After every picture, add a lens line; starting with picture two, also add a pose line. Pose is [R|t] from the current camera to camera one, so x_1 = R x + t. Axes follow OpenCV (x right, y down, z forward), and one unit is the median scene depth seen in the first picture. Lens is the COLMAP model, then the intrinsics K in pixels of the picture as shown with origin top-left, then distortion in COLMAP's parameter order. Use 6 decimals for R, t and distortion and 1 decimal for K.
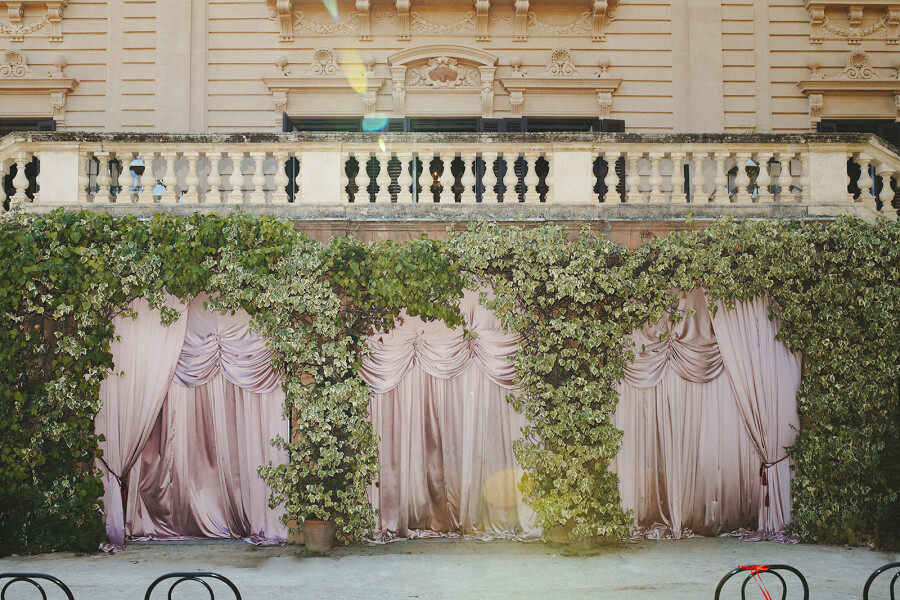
lens RADIAL K [[892.9, 0, 450.0], [0, 892.9, 300.0], [0, 0, 1]] dist [-0.007745, -0.007814]
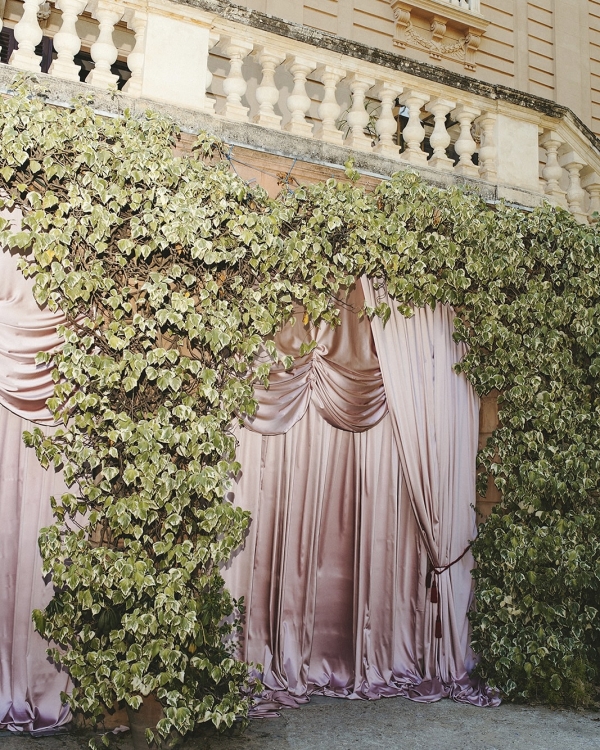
lens RADIAL K [[878.6, 0, 299.6], [0, 878.6, 315.3], [0, 0, 1]] dist [-0.055361, 0.029496]
pose [[0.892291, 0.121208, 0.434885, -0.019766], [-0.102193, 0.992509, -0.066948, 0.060262], [-0.439742, 0.015295, 0.897994, 0.497938]]
